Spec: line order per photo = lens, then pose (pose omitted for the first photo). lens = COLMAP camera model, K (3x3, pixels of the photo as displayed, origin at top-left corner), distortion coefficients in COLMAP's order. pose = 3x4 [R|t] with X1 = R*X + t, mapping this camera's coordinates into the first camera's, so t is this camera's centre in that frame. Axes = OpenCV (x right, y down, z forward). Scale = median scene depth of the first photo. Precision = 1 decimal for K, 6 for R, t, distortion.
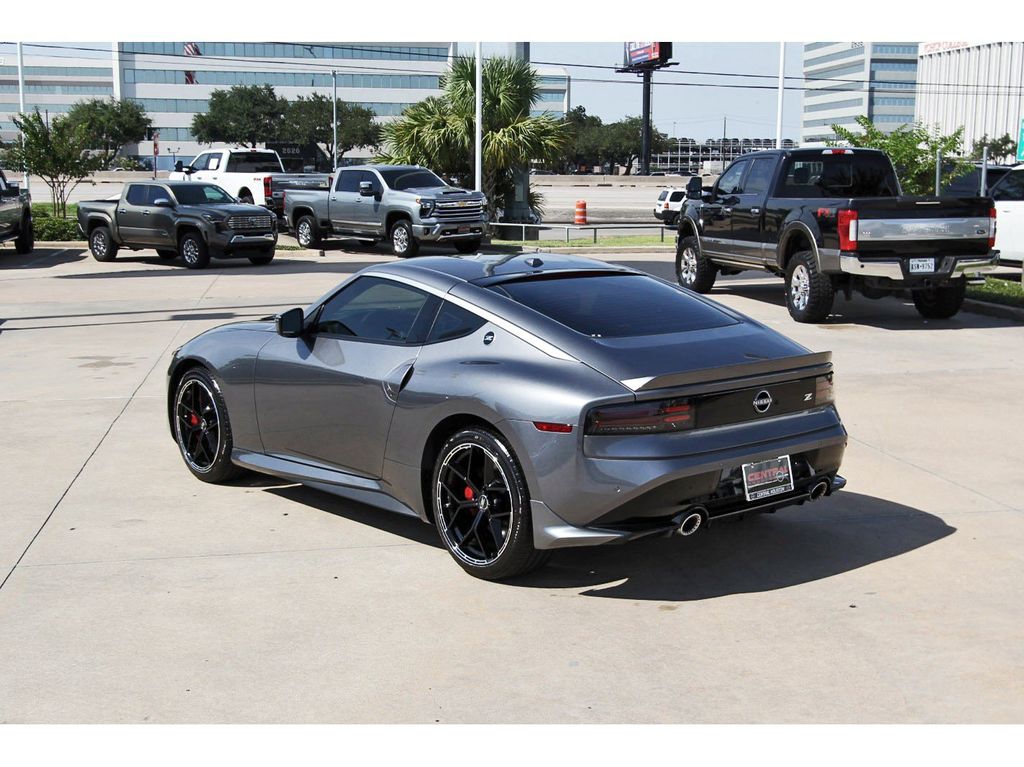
lens RADIAL K [[1375.1, 0, 510.5], [0, 1375.1, 424.0], [0, 0, 1]] dist [-0.004888, -0.009681]
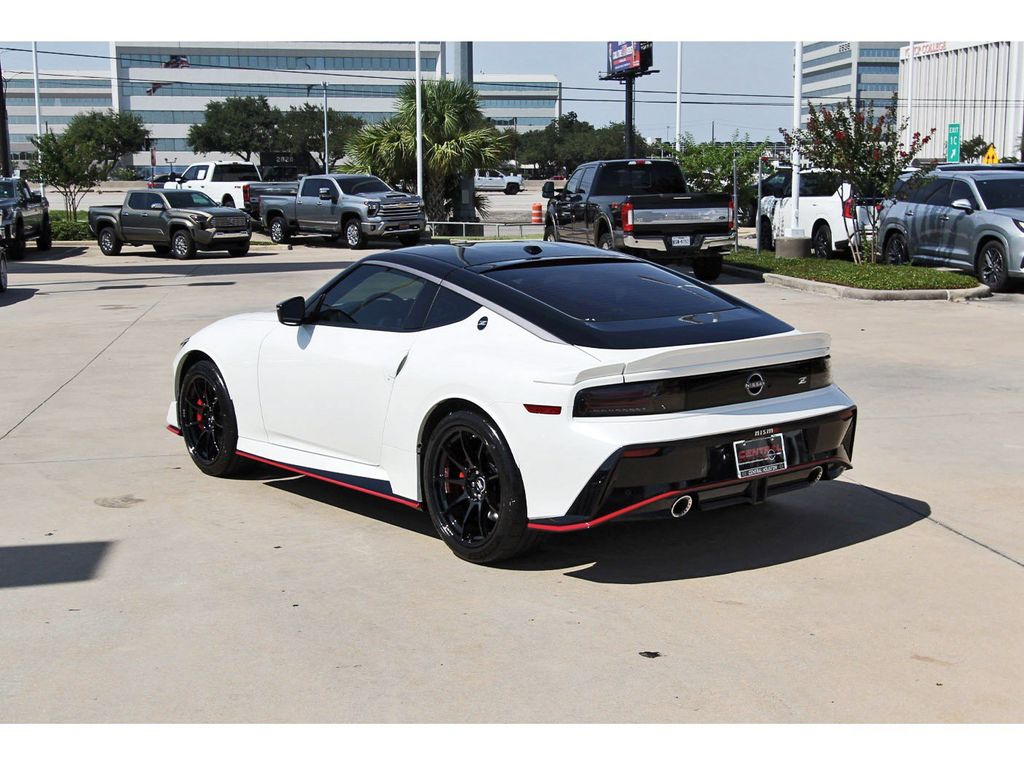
lens RADIAL K [[1375.1, 0, 510.5], [0, 1375.1, 423.5], [0, 0, 1]] dist [-0.004888, -0.009681]
pose [[0.999942, -0.010780, -0.000413, 0.047232], [0.010778, 0.999933, -0.004239, 0.032202], [0.000459, 0.004234, 0.999991, -0.178182]]
